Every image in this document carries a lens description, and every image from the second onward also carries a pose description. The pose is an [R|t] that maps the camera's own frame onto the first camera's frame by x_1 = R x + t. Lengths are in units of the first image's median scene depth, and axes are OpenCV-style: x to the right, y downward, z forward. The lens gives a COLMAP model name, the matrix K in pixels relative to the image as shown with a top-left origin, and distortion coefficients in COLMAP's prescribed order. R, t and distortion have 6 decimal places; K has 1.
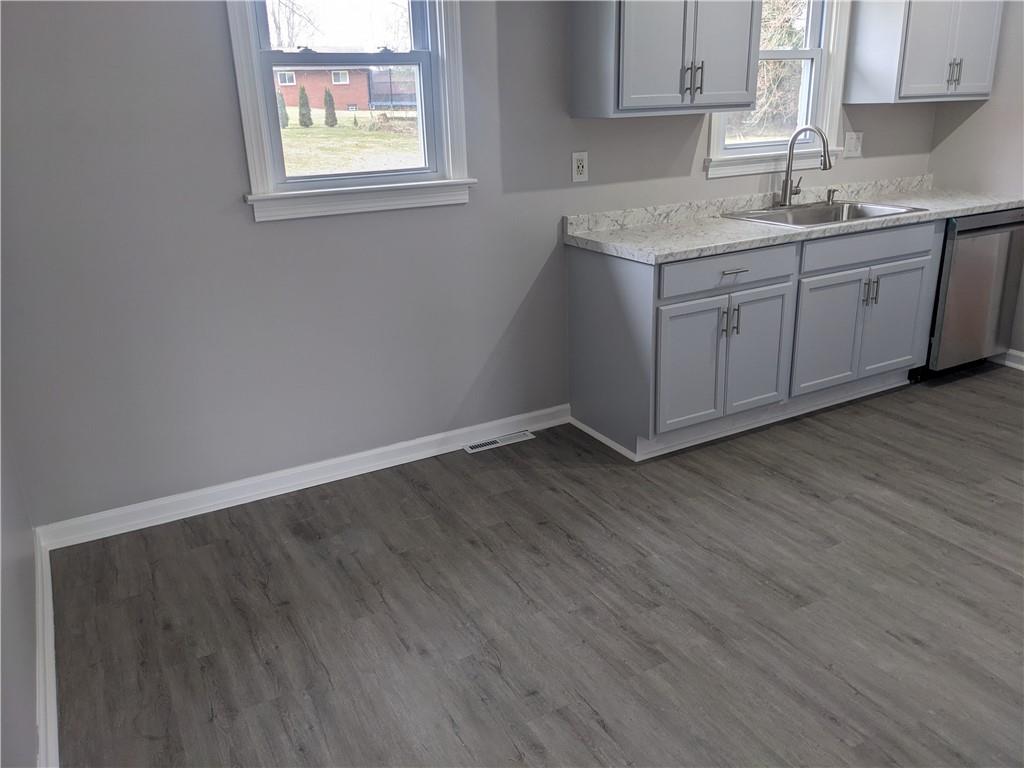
lens RADIAL K [[798.9, 0, 507.6], [0, 798.9, 382.0], [0, 0, 1]] dist [0.048928, -0.089254]
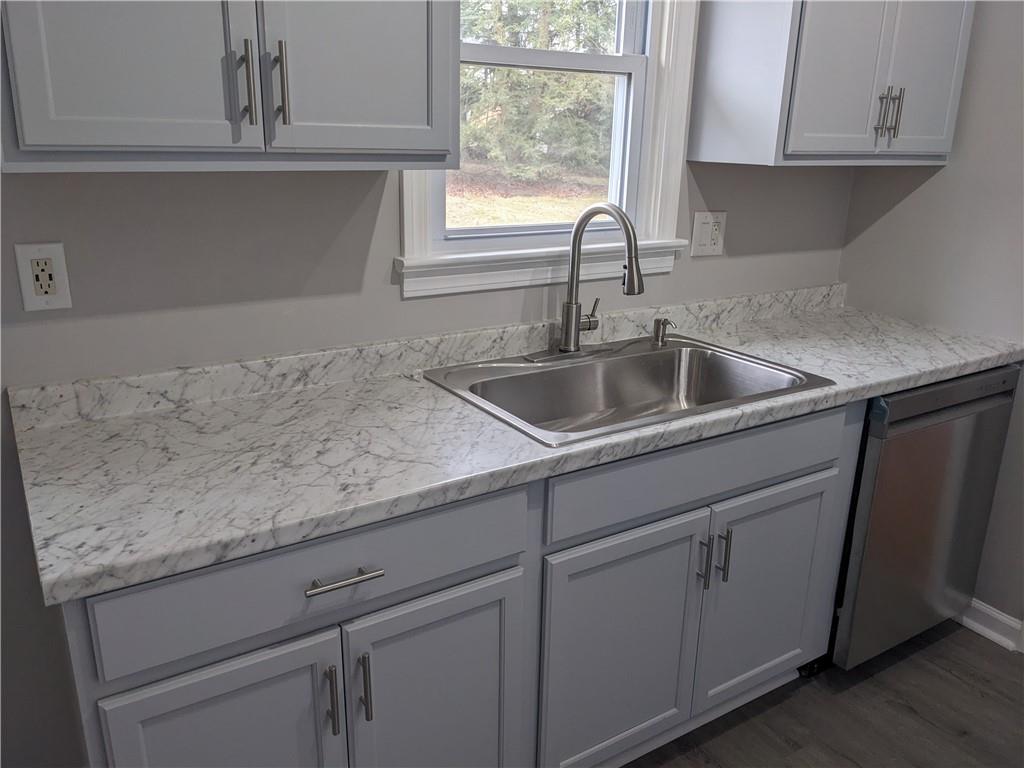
lens RADIAL K [[798.9, 0, 507.6], [0, 798.9, 382.0], [0, 0, 1]] dist [0.048928, -0.089254]
pose [[0.996199, 0.032022, 0.081010, 0.283709], [-0.029272, 0.998962, -0.034905, -0.192820], [-0.082043, 0.032401, 0.996102, 0.524234]]
